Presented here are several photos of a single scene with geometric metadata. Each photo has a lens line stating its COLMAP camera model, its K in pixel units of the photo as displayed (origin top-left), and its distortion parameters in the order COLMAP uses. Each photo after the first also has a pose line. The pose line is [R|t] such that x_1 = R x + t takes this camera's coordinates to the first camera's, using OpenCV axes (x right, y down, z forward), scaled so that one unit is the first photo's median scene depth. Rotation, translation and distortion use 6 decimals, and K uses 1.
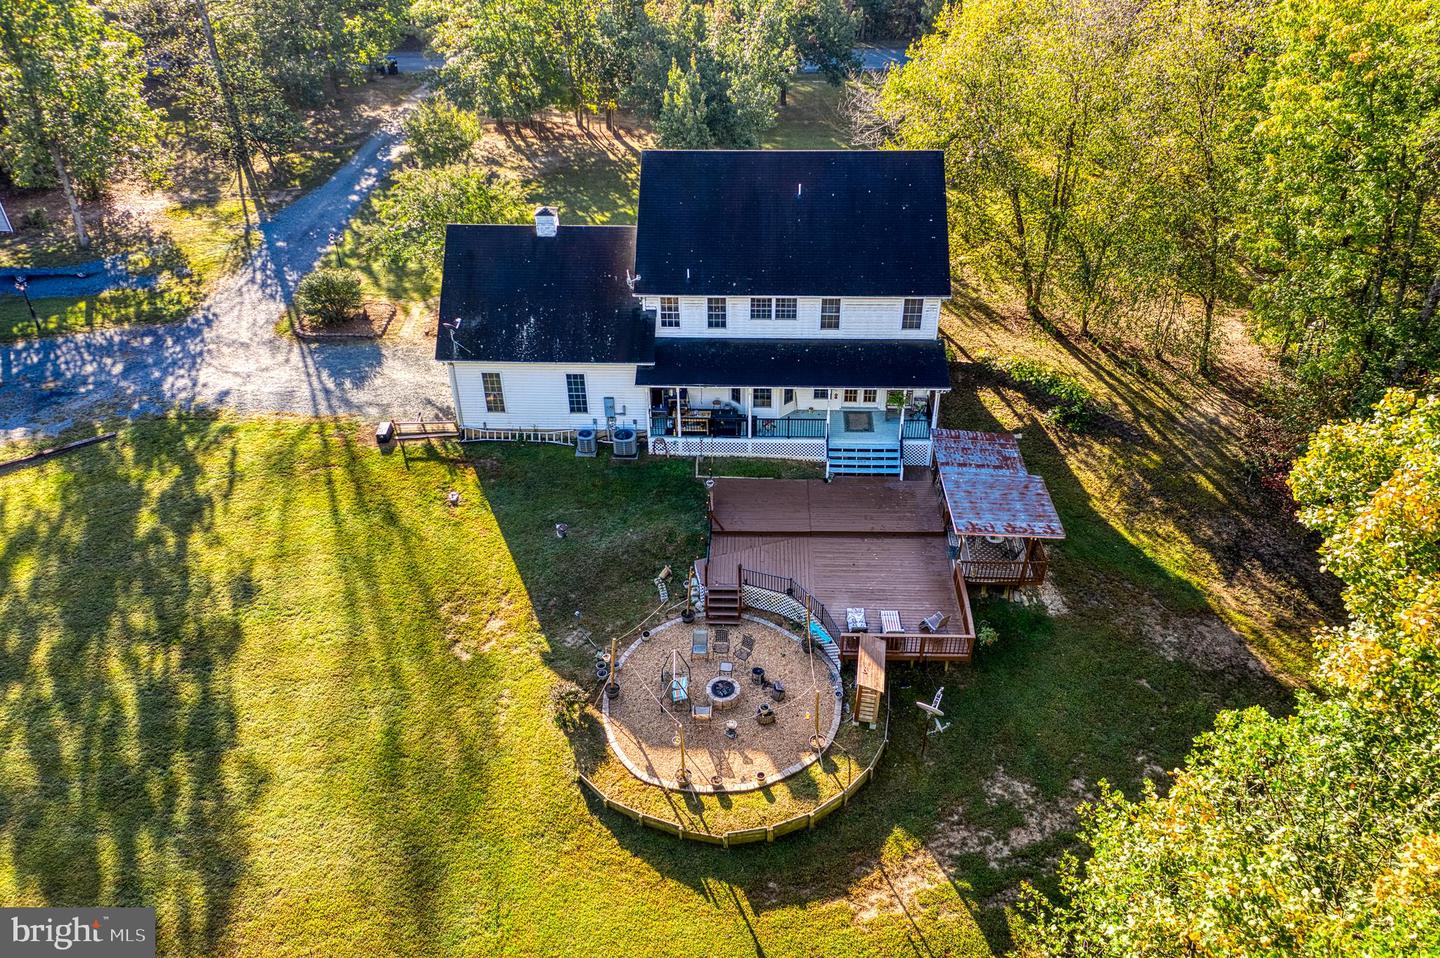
lens RADIAL K [[1100.3, 0, 721.8], [0, 1100.3, 417.1], [0, 0, 1]] dist [0.062081, 0.003940]
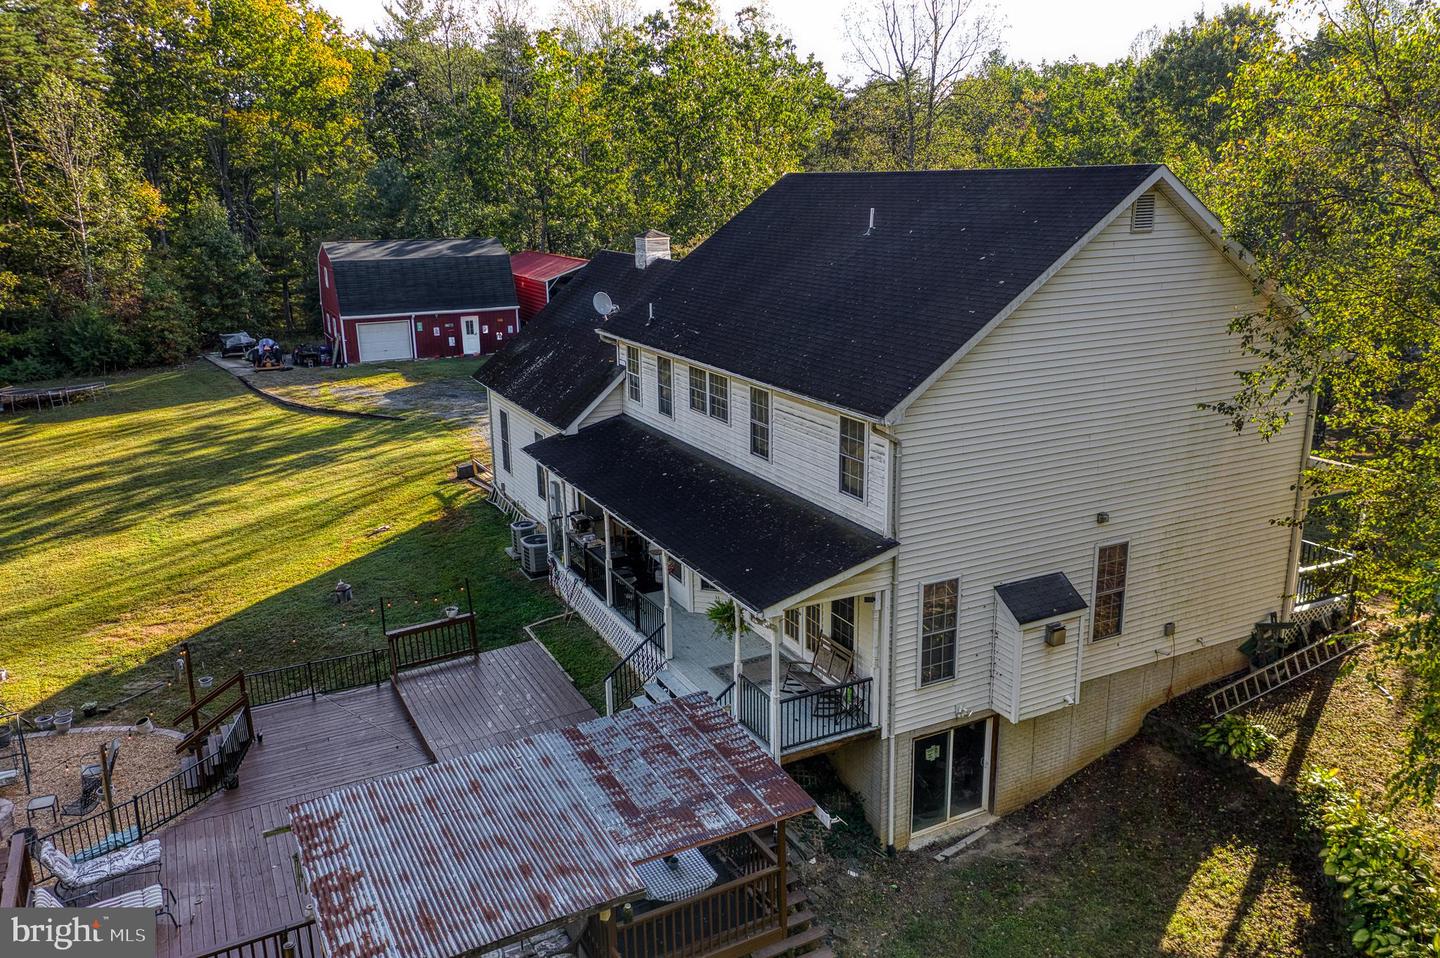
lens RADIAL K [[1100.3, 0, 721.8], [0, 1100.3, 417.1], [0, 0, 1]] dist [0.062081, 0.003940]
pose [[0.498798, 0.187368, -0.846223, 0.506168], [-0.463391, 0.882742, -0.077687, -0.049599], [0.732441, 0.430883, 0.527135, 0.722544]]
